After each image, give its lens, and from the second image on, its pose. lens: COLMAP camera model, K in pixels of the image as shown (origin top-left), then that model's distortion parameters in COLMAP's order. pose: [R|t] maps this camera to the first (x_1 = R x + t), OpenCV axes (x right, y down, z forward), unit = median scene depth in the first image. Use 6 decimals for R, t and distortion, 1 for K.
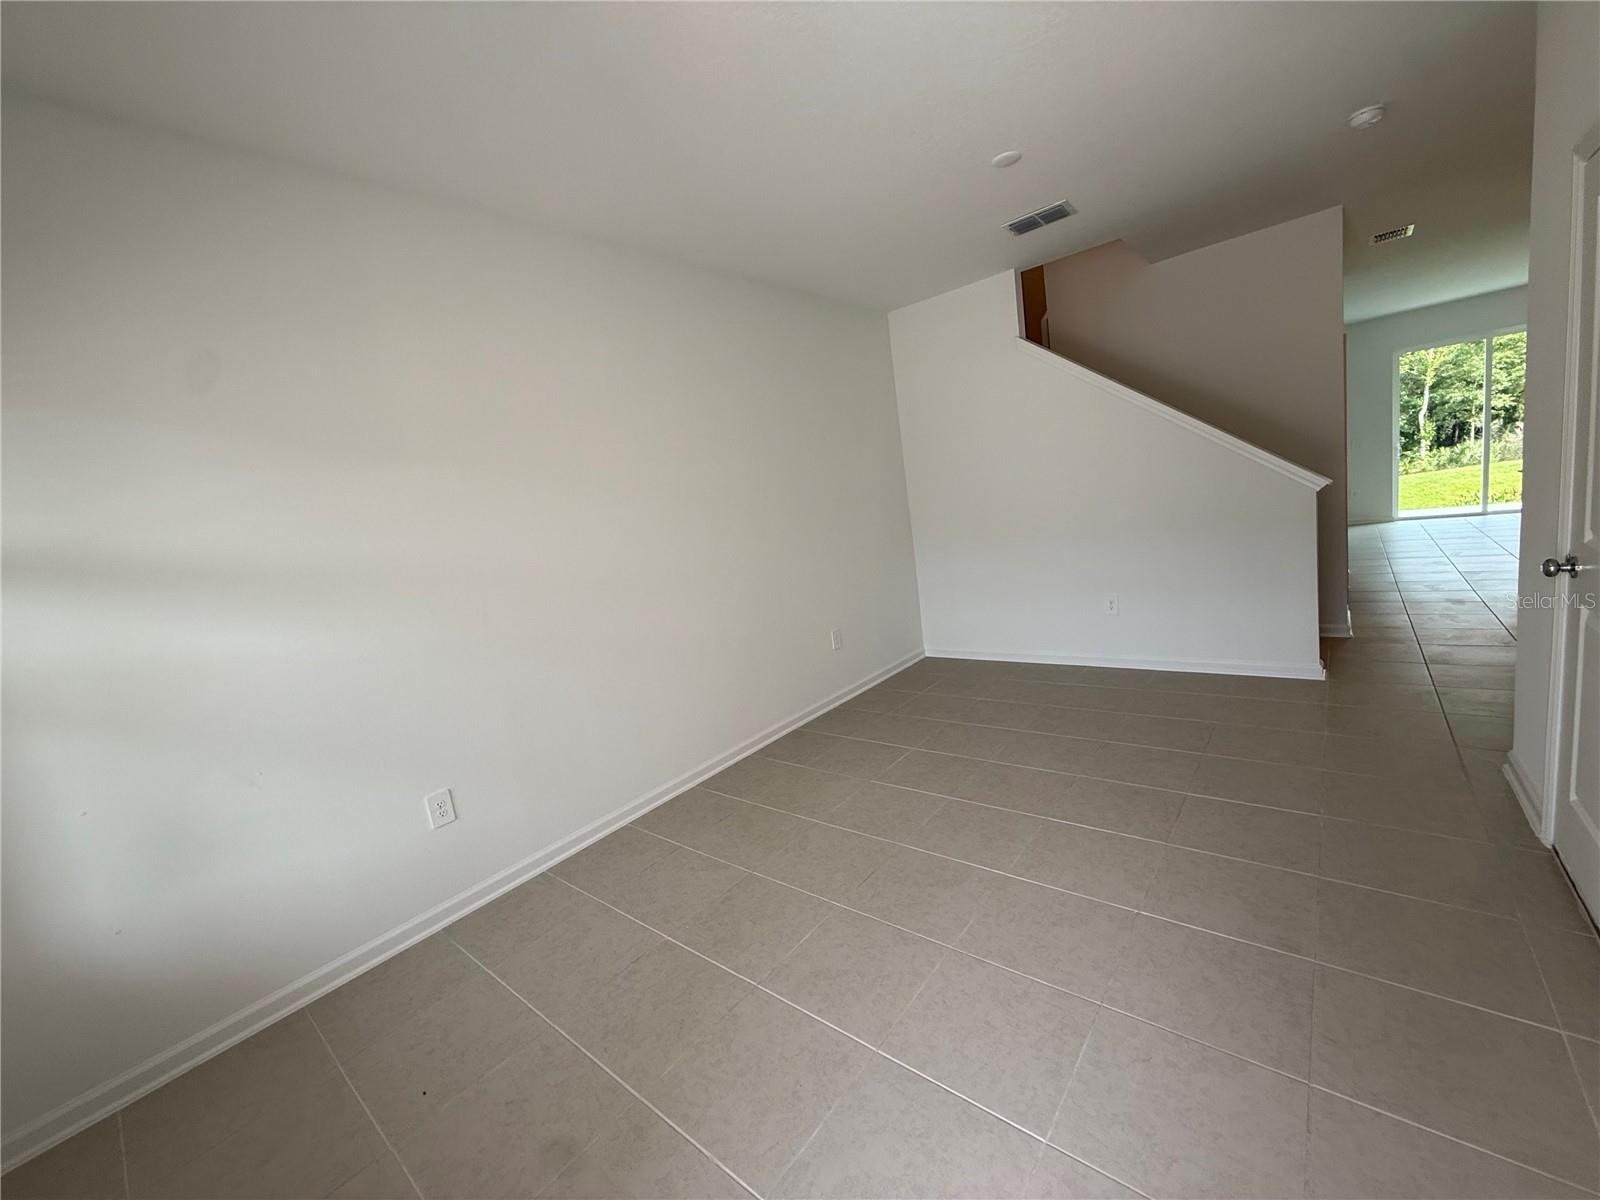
lens RADIAL K [[634.8, 0, 794.4], [0, 634.8, 600.0], [0, 0, 1]] dist [-0.000166, 0.000086]
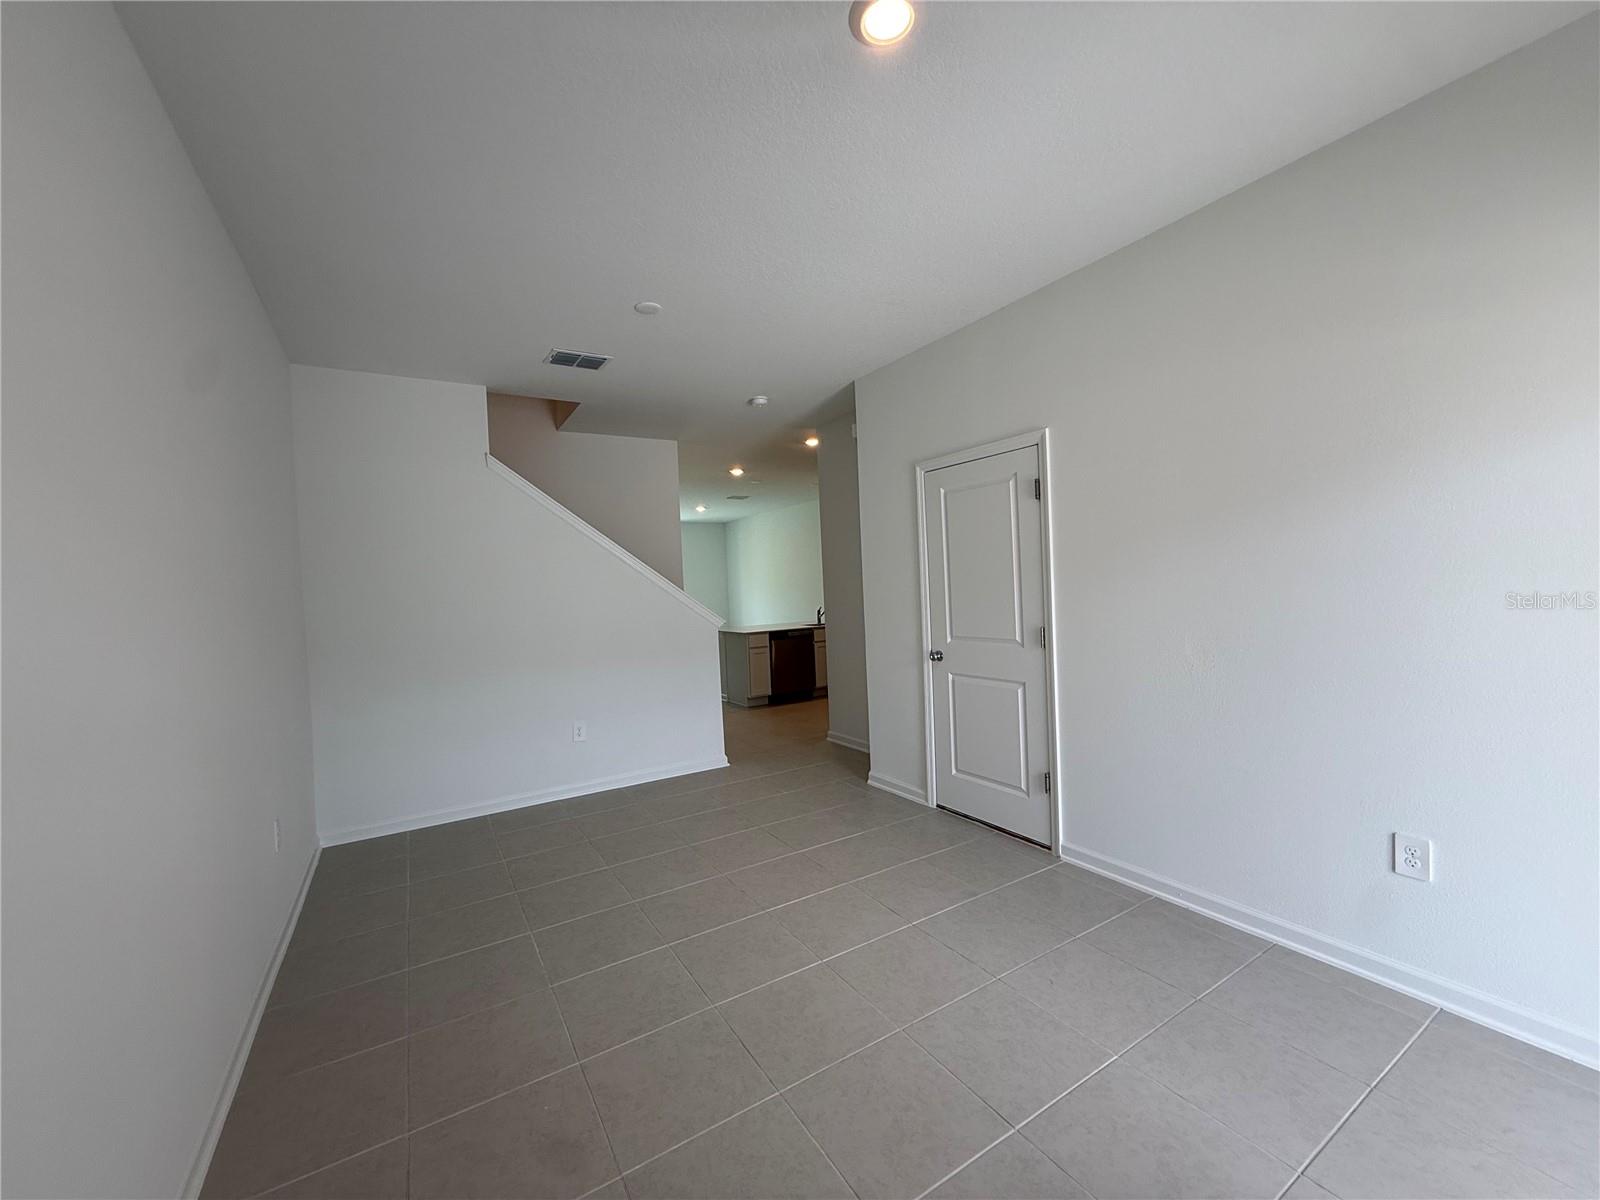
lens RADIAL K [[634.8, 0, 794.4], [0, 634.8, 600.0], [0, 0, 1]] dist [-0.000166, 0.000086]
pose [[0.328529, 0.098143, 0.939381, -0.440288], [0.146865, 0.977181, -0.153455, 0.010663], [-0.933006, 0.188376, 0.306618, 0.395565]]
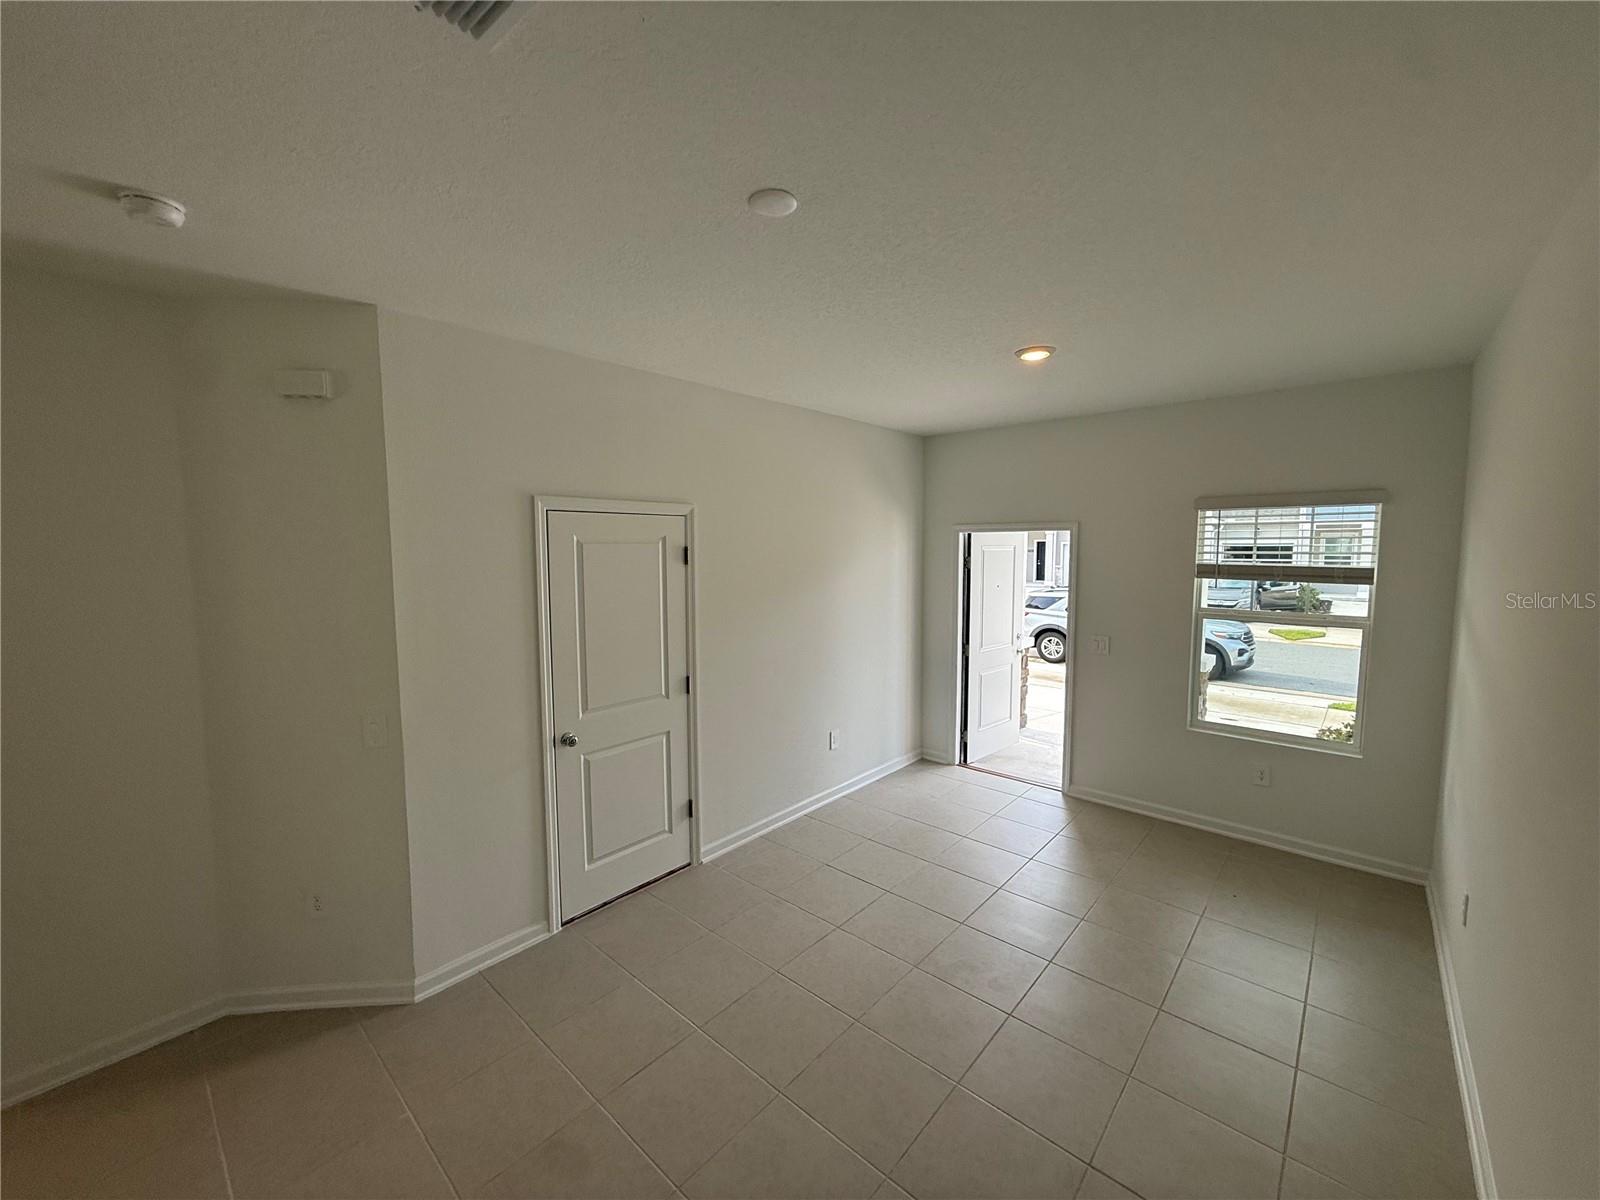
lens RADIAL K [[634.8, 0, 794.4], [0, 634.8, 600.0], [0, 0, 1]] dist [-0.000166, 0.000086]
pose [[-0.989509, 0.135383, 0.050435, 0.249118], [0.143438, 0.962311, 0.231047, -0.351108], [-0.017254, 0.235857, -0.971635, 1.274320]]
